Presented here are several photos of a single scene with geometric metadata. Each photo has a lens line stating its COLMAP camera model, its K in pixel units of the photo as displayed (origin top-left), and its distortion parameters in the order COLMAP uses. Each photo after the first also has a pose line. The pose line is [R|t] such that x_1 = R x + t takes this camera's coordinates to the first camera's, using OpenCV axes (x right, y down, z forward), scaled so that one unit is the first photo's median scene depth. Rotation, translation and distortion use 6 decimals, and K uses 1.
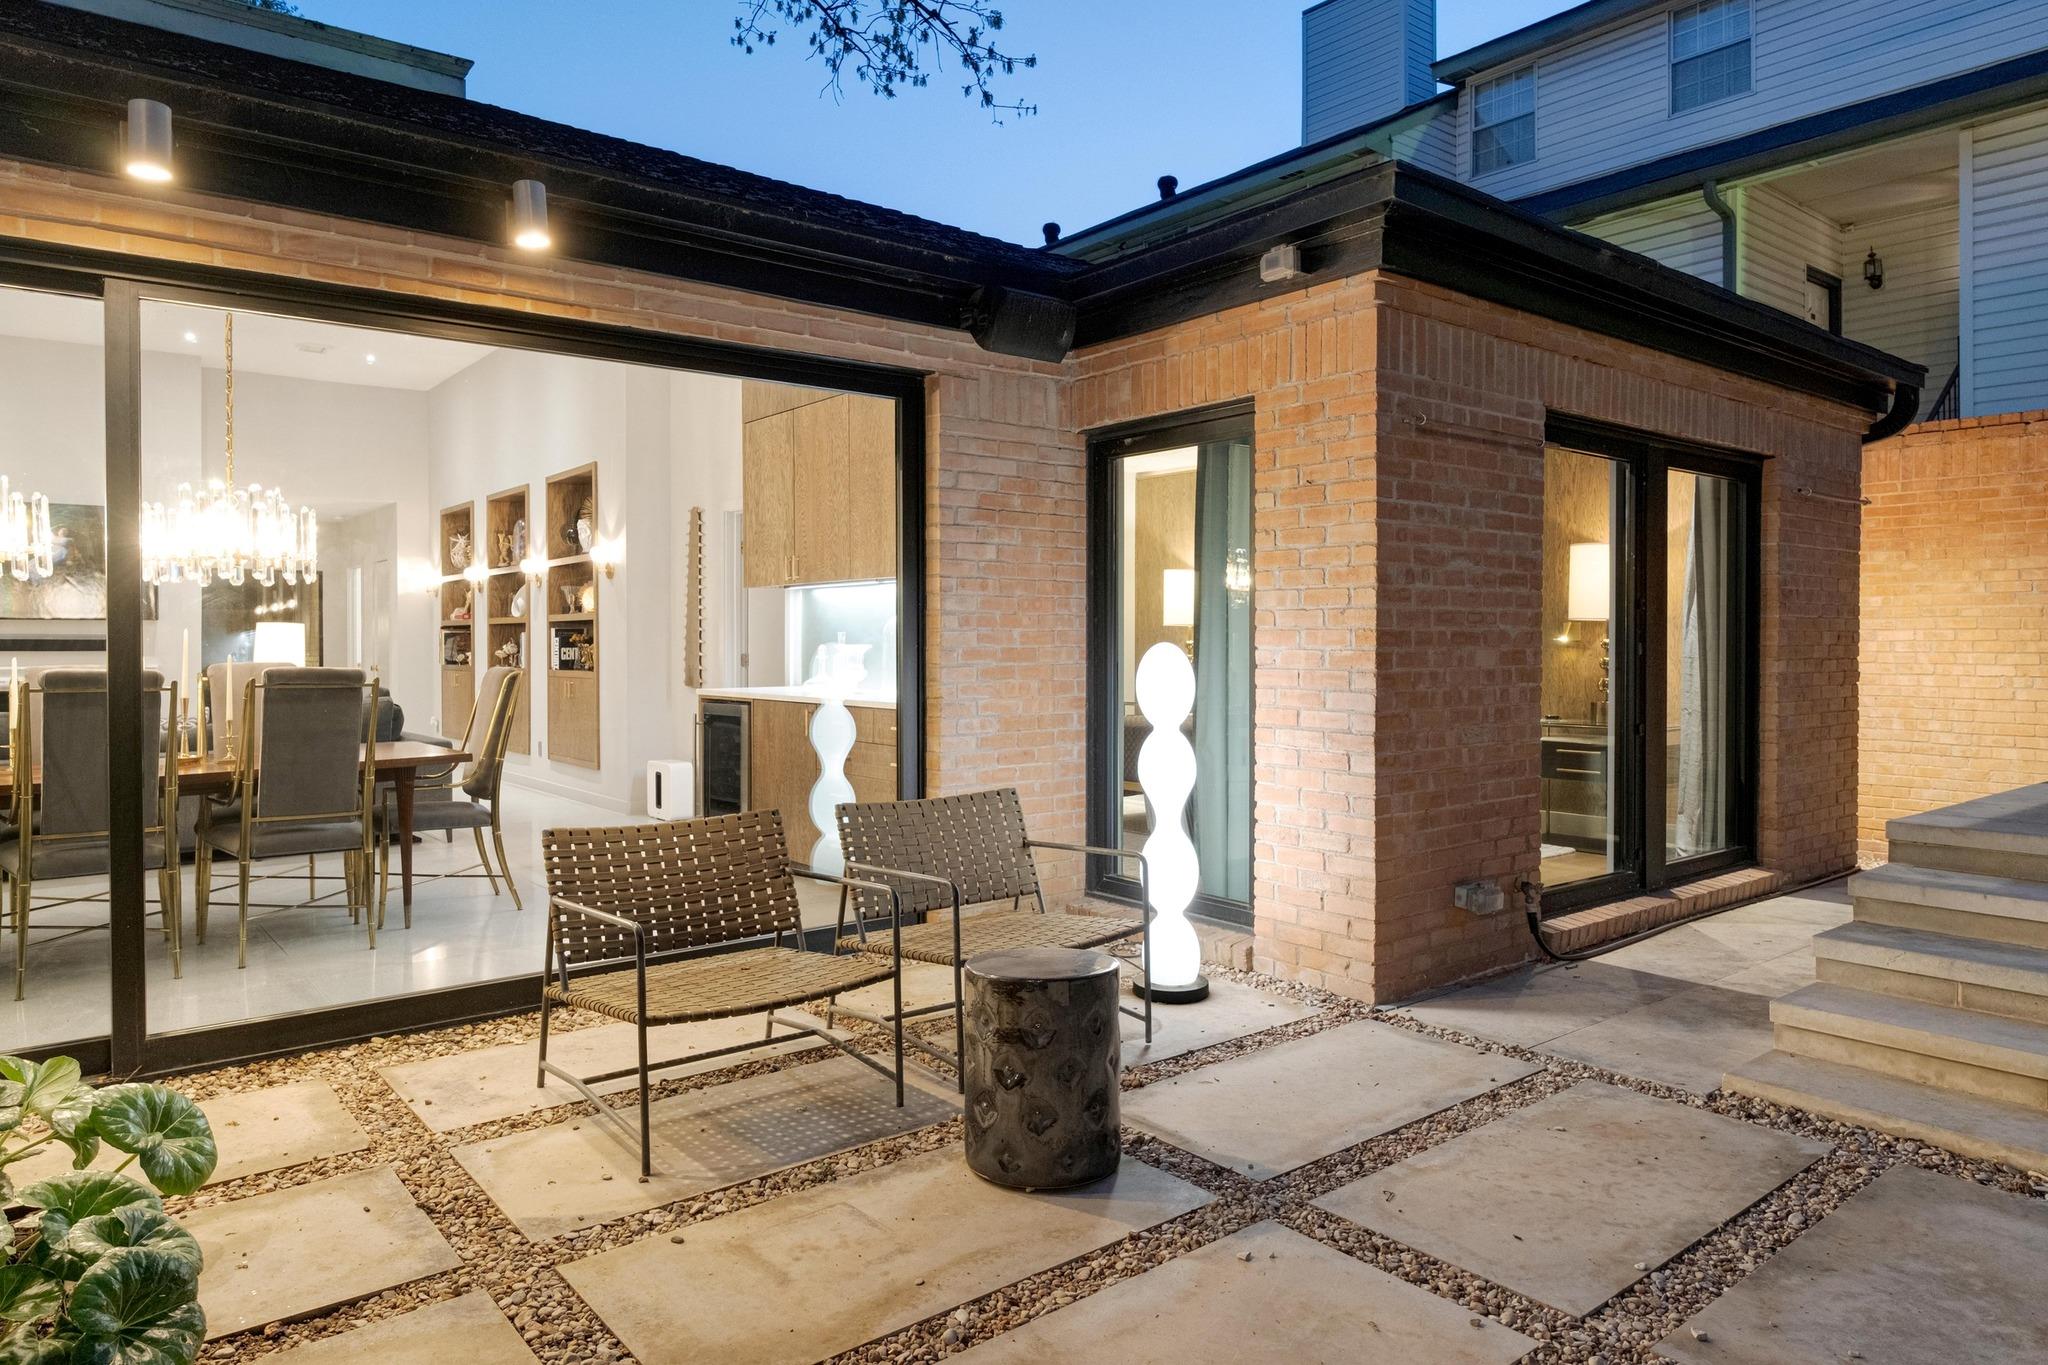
lens RADIAL K [[1280.4, 0, 1024.0], [0, 1280.4, 682.5], [0, 0, 1]] dist [0.001637, 0.002256]
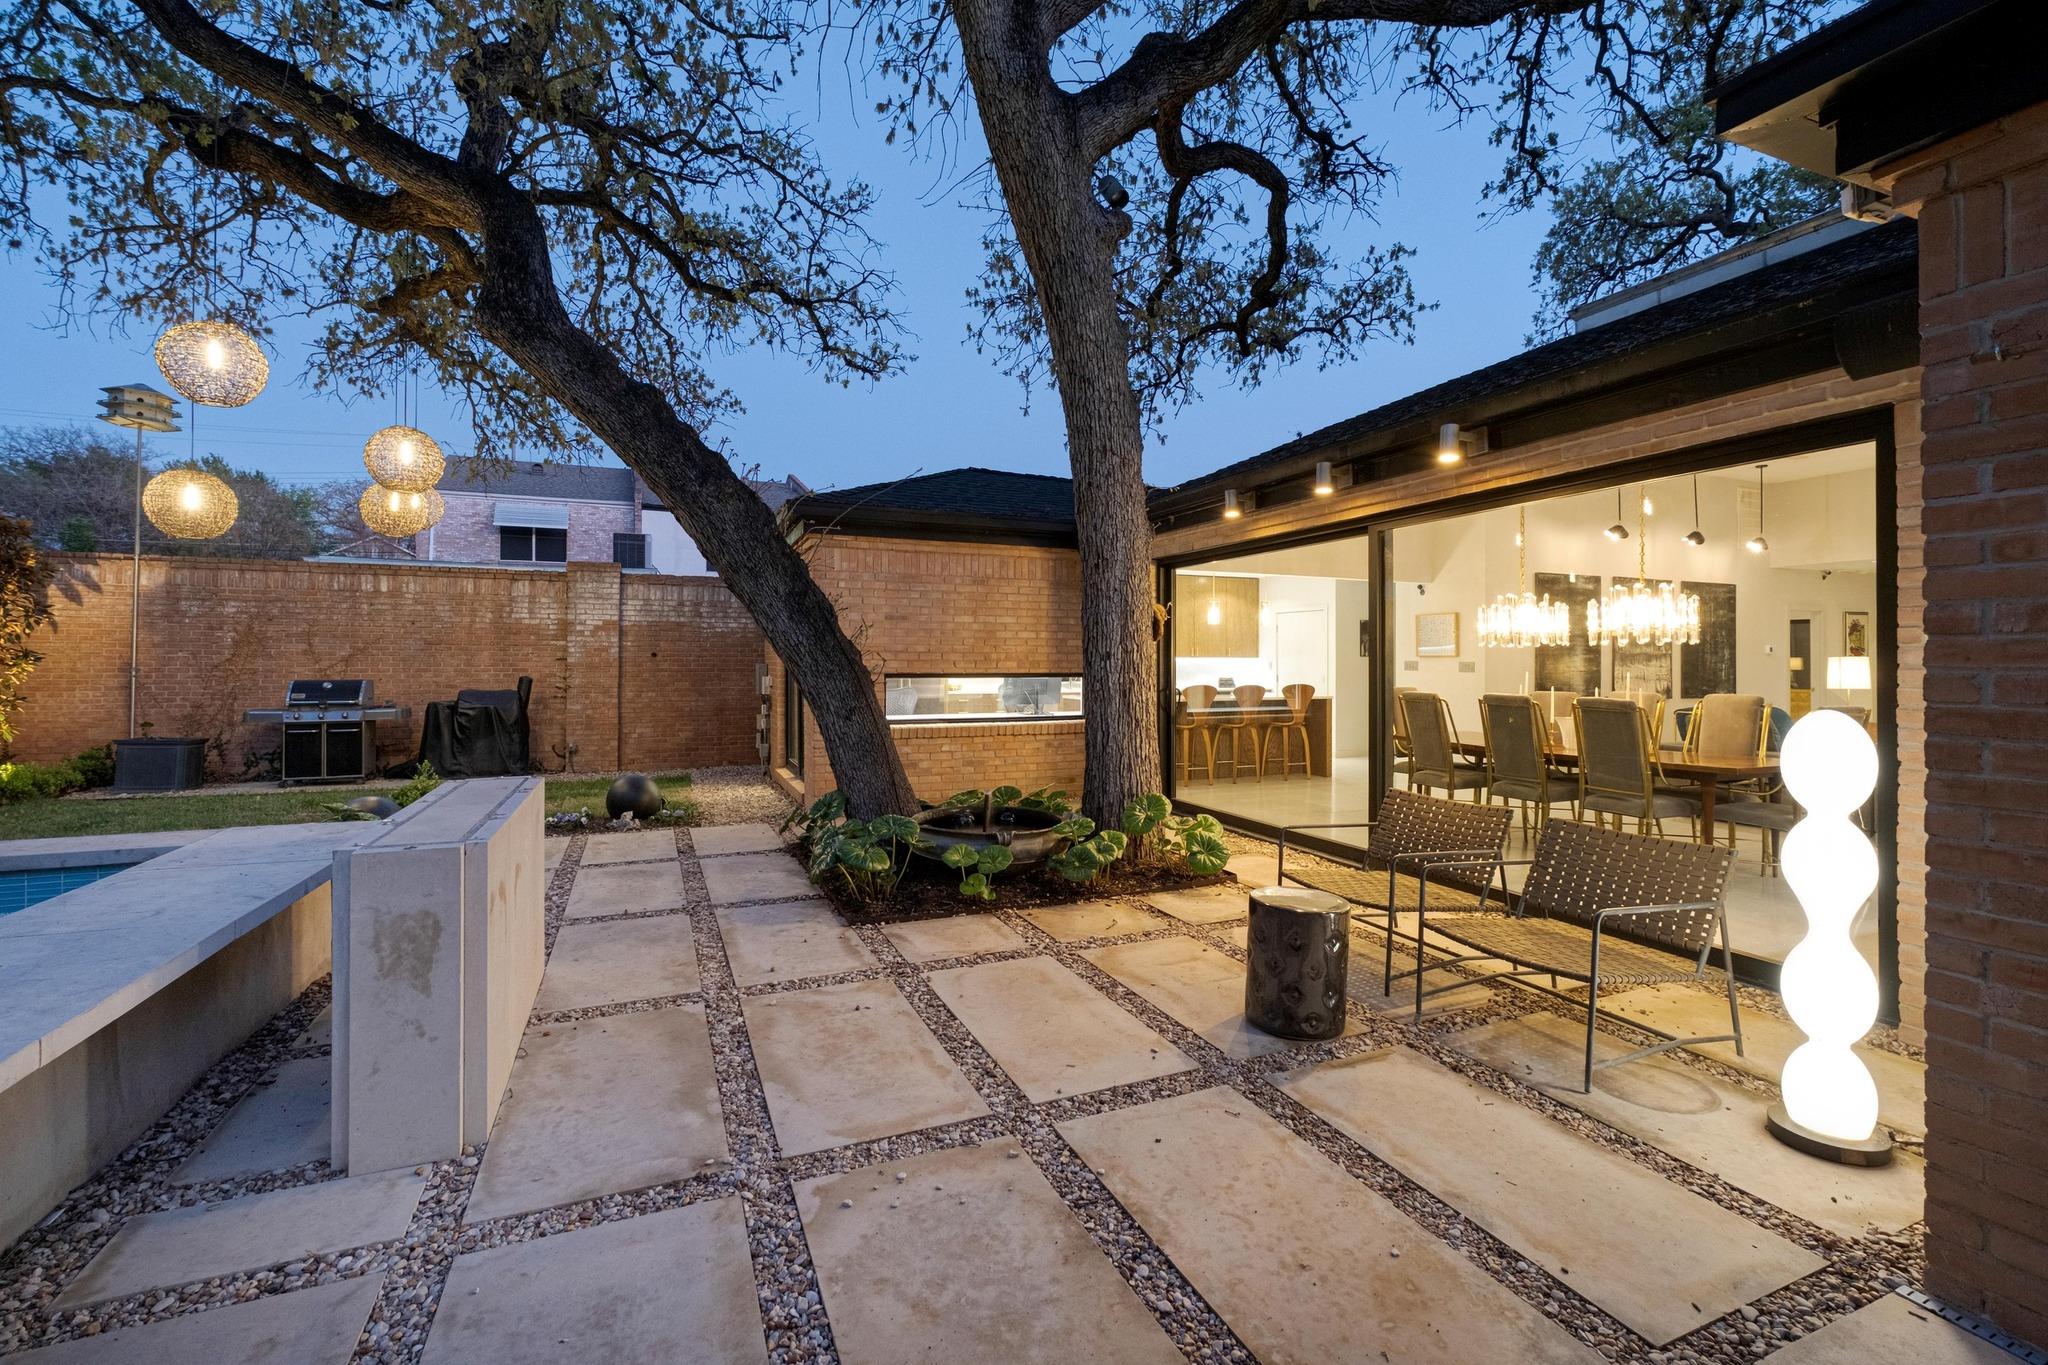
lens RADIAL K [[887.8, 0, 1026.2], [0, 887.8, 658.4], [0, 0, 1]] dist [-0.001025, -0.000201]
pose [[-0.272167, -0.004424, -0.962240, 0.737411], [-0.035485, 0.999355, 0.005442, -0.043393], [0.961596, 0.035627, -0.272148, 0.611732]]
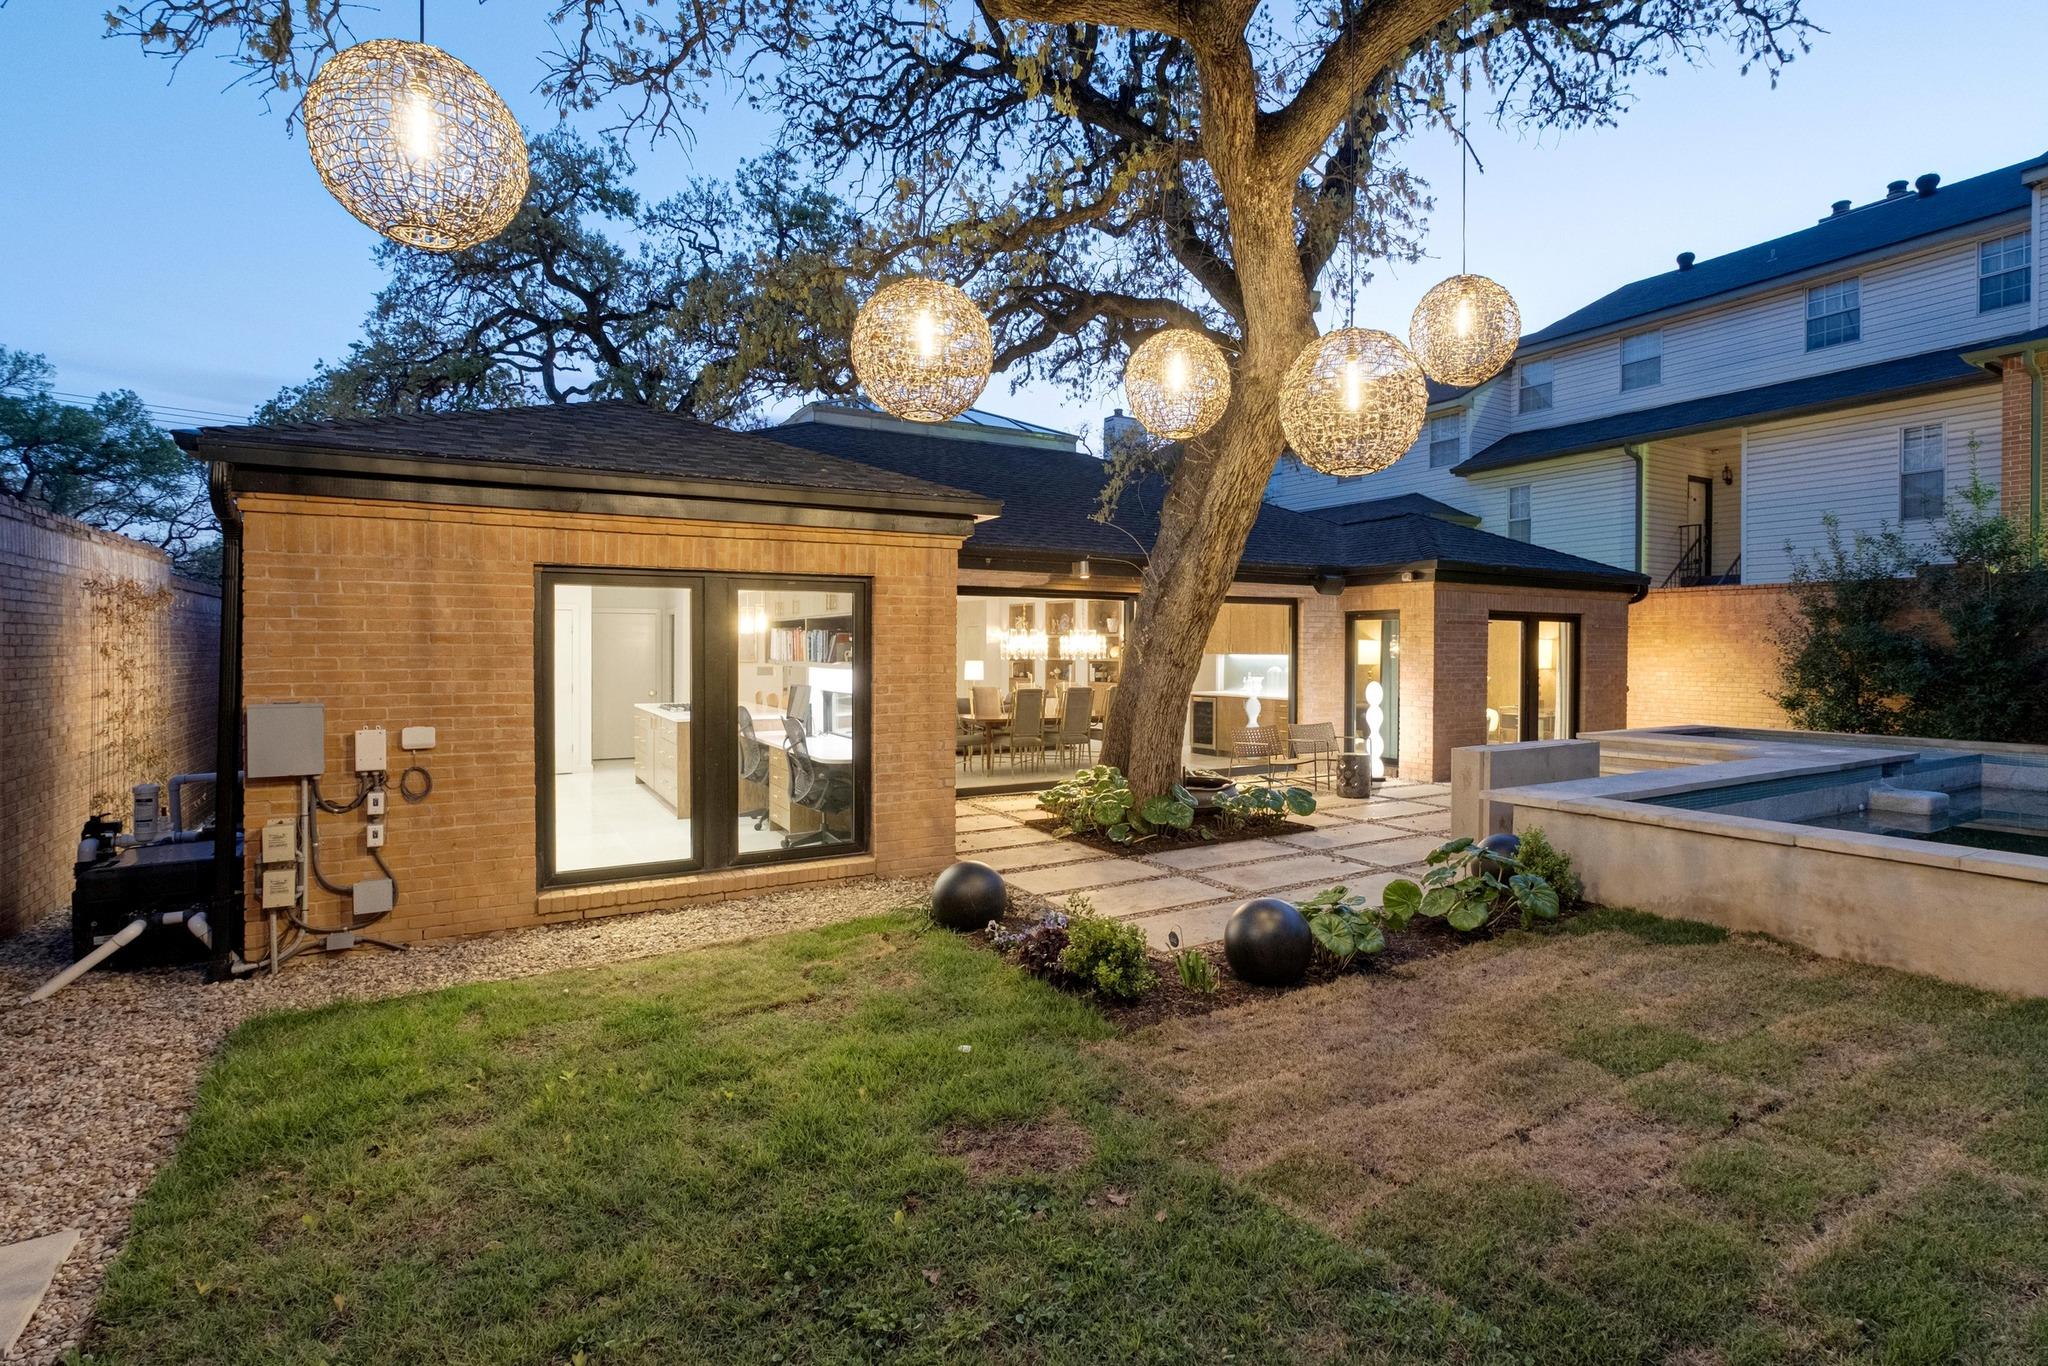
lens RADIAL K [[947.3, 0, 1178.7], [0, 947.3, 678.2], [0, 0, 1]] dist [0.001172, 0.000223]
pose [[0.998841, 0.007039, -0.047619, -0.272945], [-0.007391, 0.999947, -0.007204, -0.015289], [0.047566, 0.007548, 0.998840, -1.474956]]
